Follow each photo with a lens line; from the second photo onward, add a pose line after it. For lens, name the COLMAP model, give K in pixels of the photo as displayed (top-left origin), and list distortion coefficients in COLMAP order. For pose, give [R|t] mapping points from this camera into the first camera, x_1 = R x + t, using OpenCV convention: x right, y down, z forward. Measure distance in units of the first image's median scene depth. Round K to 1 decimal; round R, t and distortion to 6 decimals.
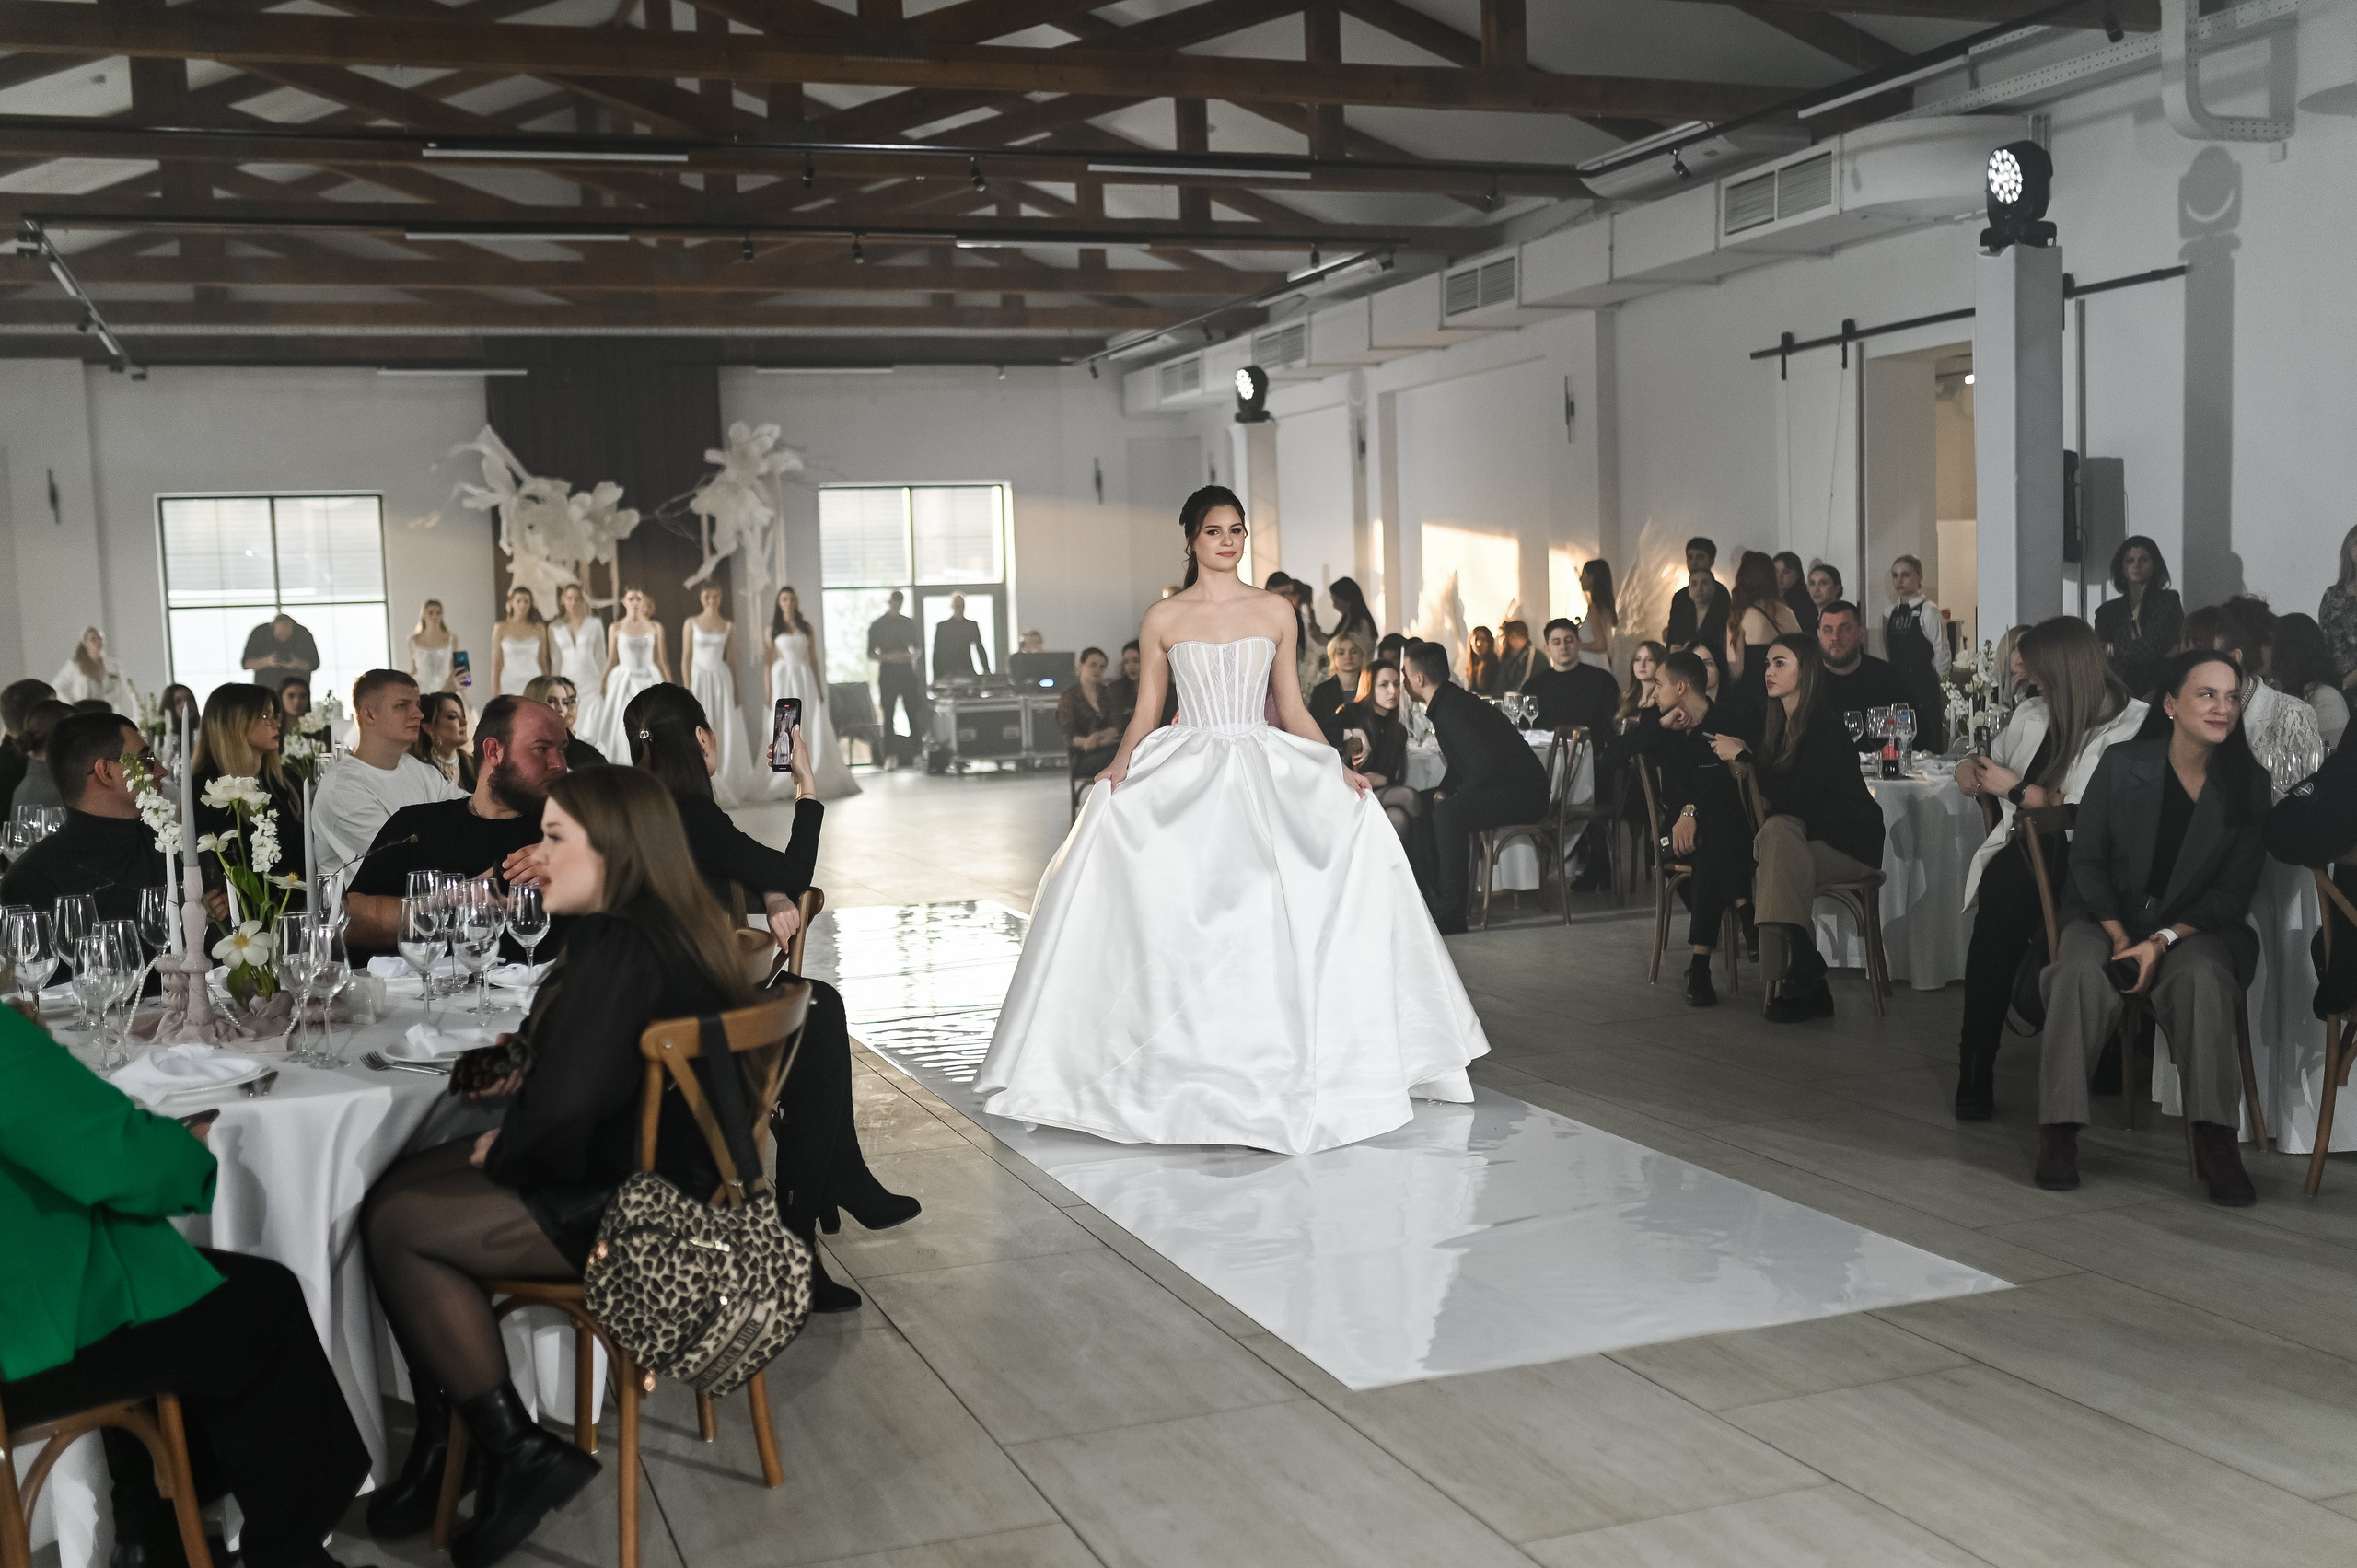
lens RADIAL K [[2441.4, 0, 1187.4], [0, 2441.4, 822.9], [0, 0, 1]] dist [-0.027811, 0.000000]
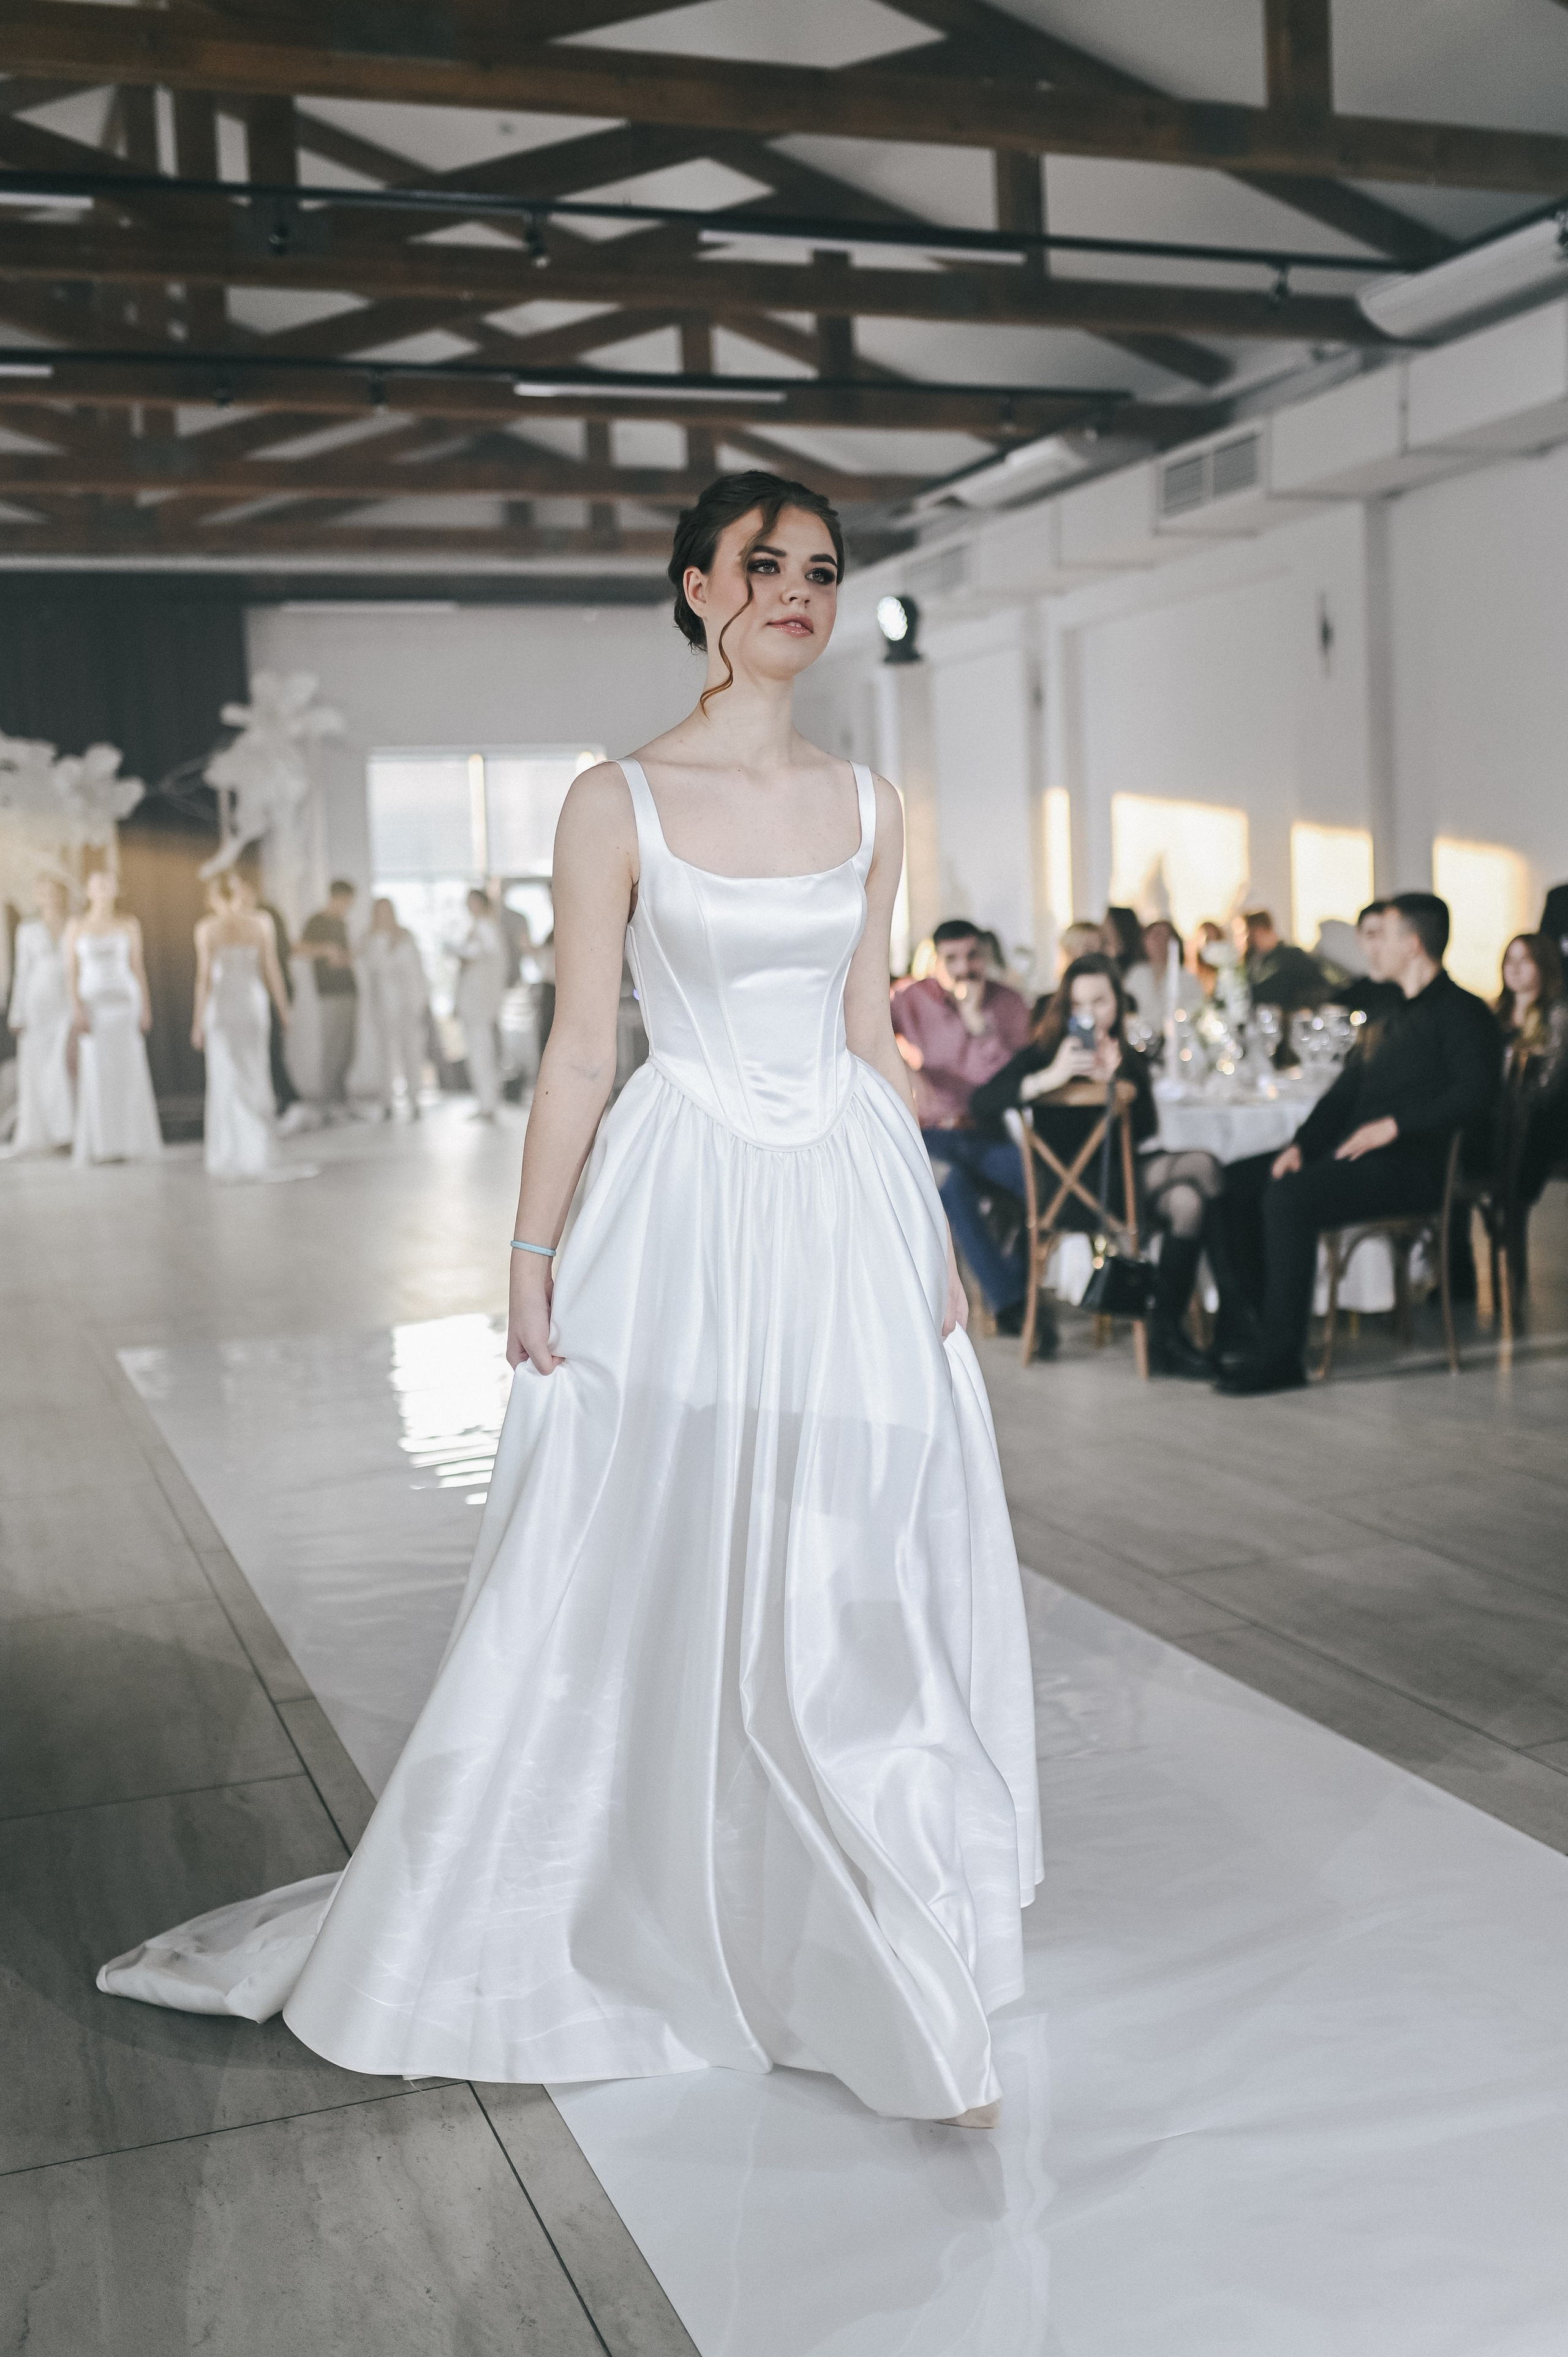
lens RADIAL K [[2636.9, 0, 828.0], [0, 2636.9, 1138.6], [0, 0, 1]] dist [-0.055657, 0.000000]
pose [[0.999943, -0.003673, 0.010037, -0.008193], [0.003689, 0.999992, -0.001563, -0.009870], [-0.010032, 0.001600, 0.999948, 0.166169]]
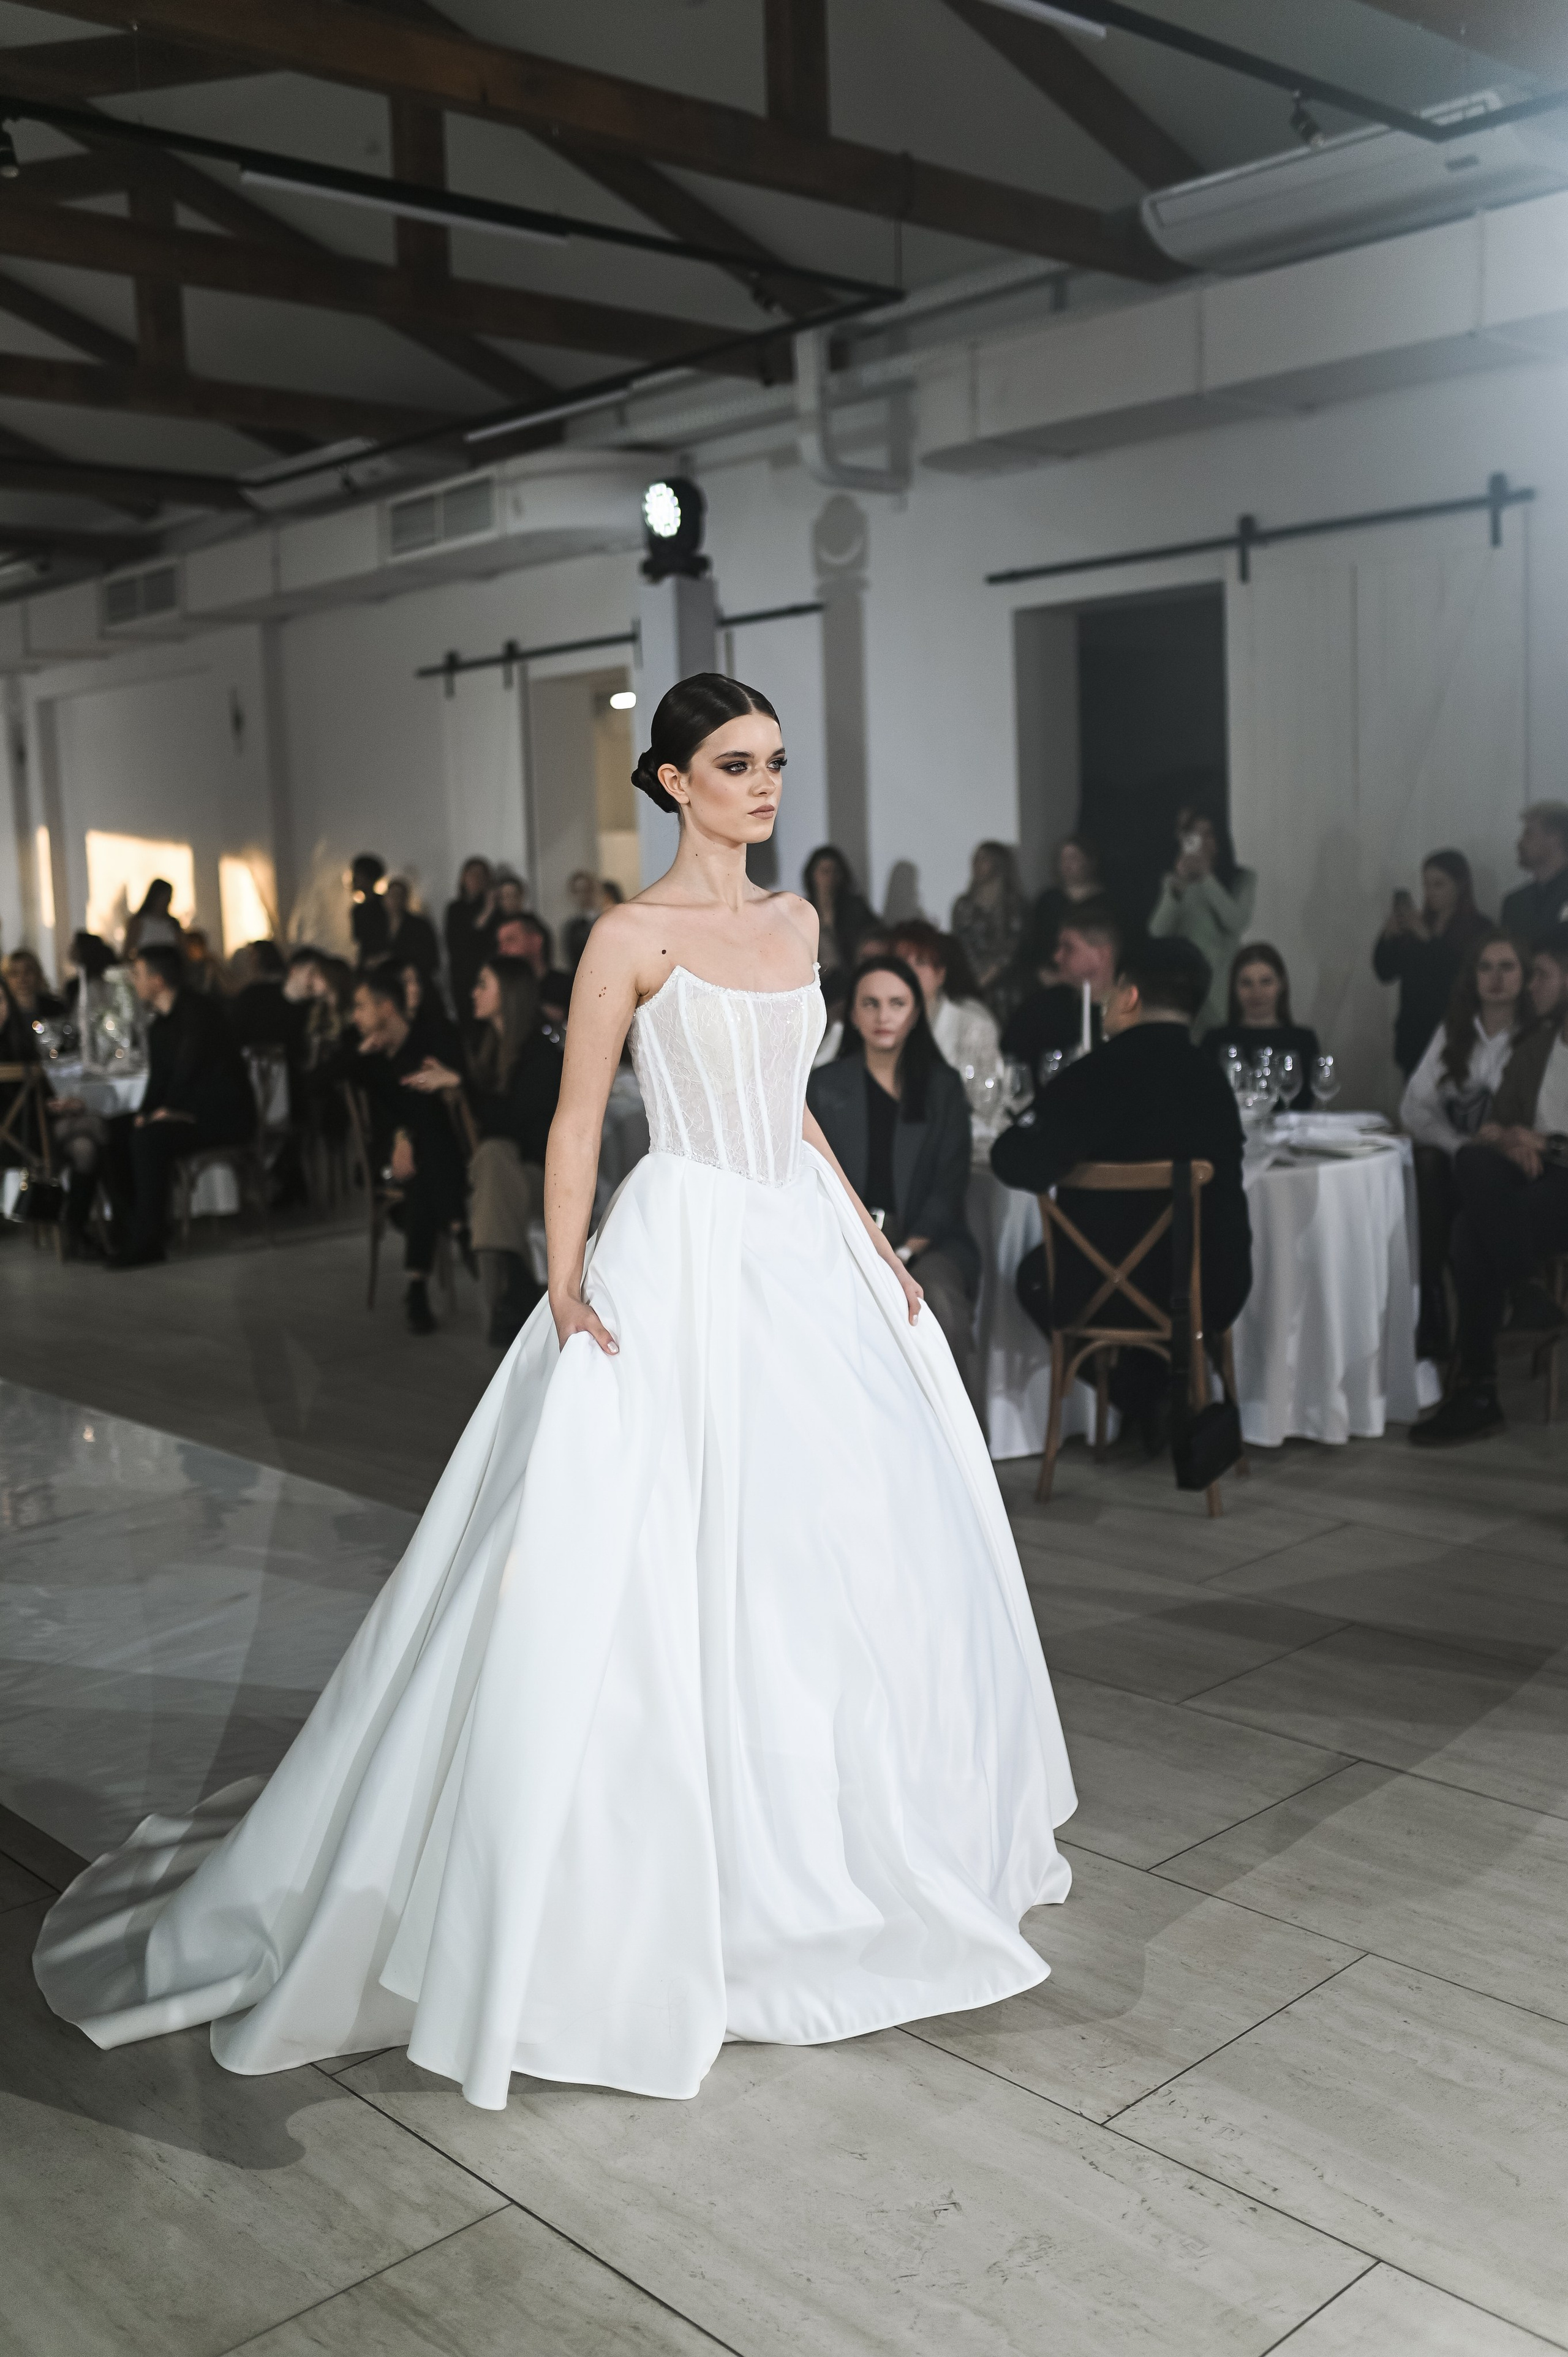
lens RADIAL K [[2275.1, 0, 815.4], [0, 2275.1, 1180.6], [0, 0, 1]] dist [-0.032047, 0.000000]
pose [[0.918665, -0.048770, 0.392015, -0.000521], [0.036791, 0.998600, 0.038016, -0.006335], [-0.393321, -0.020501, 0.919173, 0.036625]]
